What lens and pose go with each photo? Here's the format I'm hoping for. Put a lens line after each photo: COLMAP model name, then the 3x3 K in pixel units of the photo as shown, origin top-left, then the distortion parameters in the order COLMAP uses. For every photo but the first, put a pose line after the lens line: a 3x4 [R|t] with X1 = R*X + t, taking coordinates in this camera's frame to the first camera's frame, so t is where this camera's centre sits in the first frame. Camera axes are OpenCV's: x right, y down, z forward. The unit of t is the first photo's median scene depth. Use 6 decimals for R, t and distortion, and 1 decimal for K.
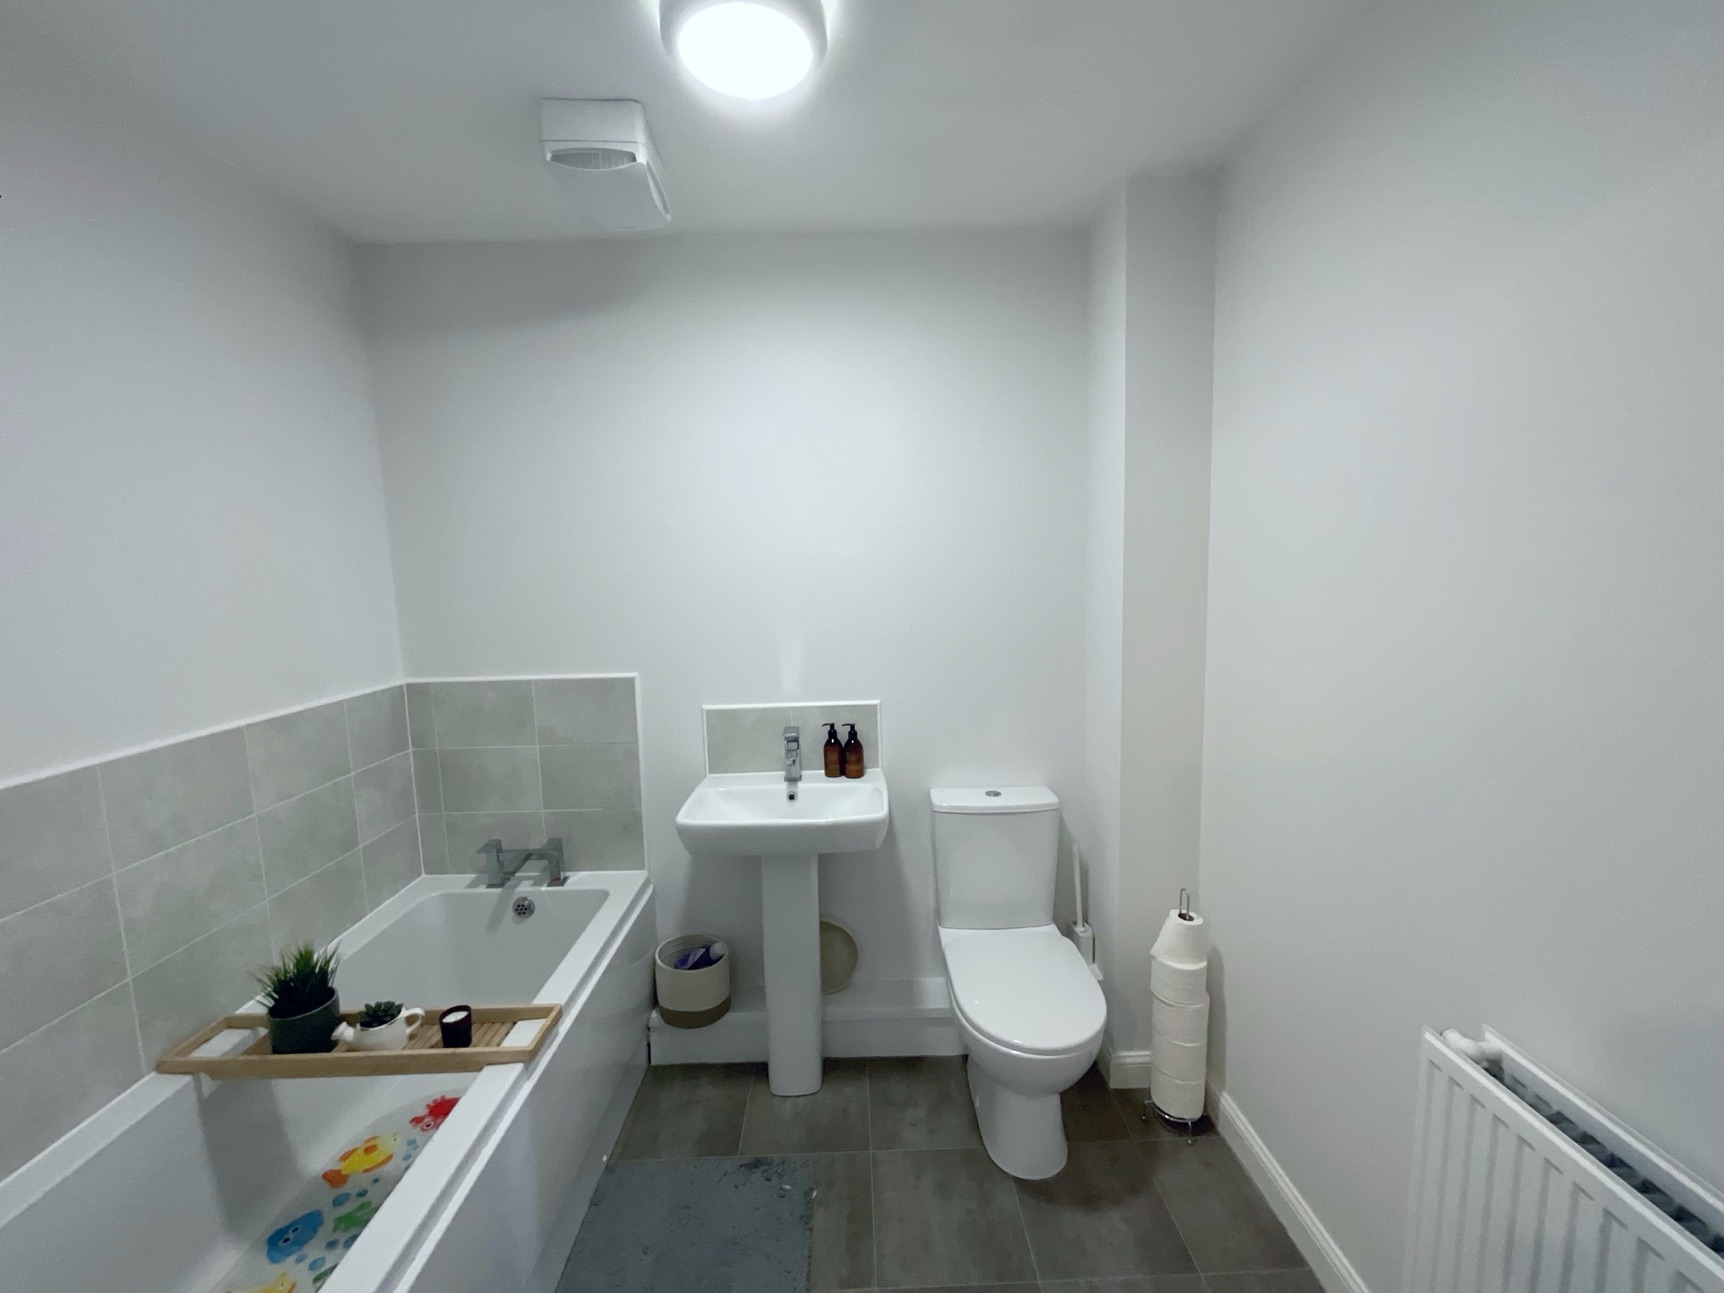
lens RADIAL K [[700.4, 0, 862.0], [0, 700.4, 646.5], [0, 0, 1]] dist [0.000204, 0.000312]
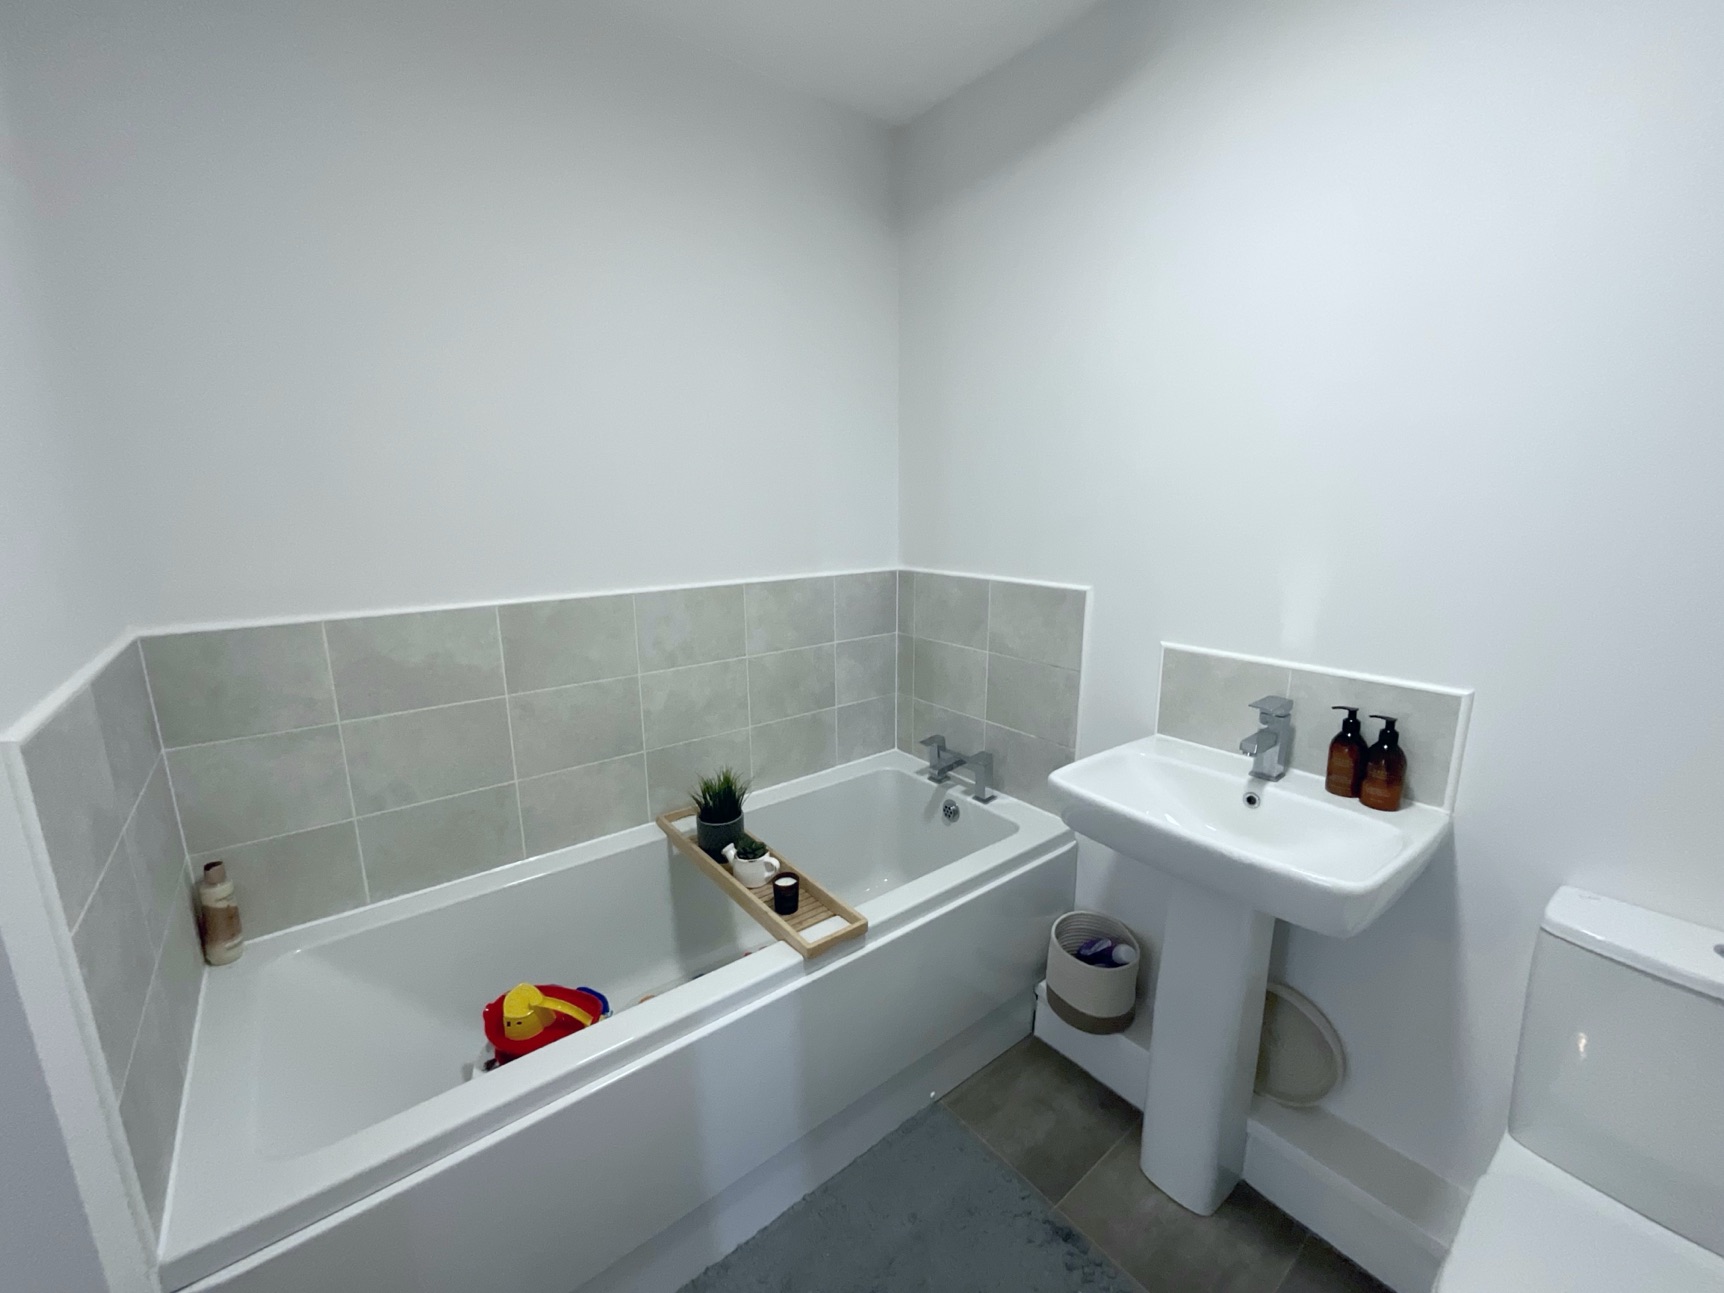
lens RADIAL K [[700.4, 0, 862.0], [0, 700.4, 646.5], [0, 0, 1]] dist [0.000204, 0.000312]
pose [[0.612921, 0.185445, -0.768074, 0.150908], [-0.100826, 0.982478, 0.156753, 0.006136], [0.783685, -0.018635, 0.620879, 0.299220]]
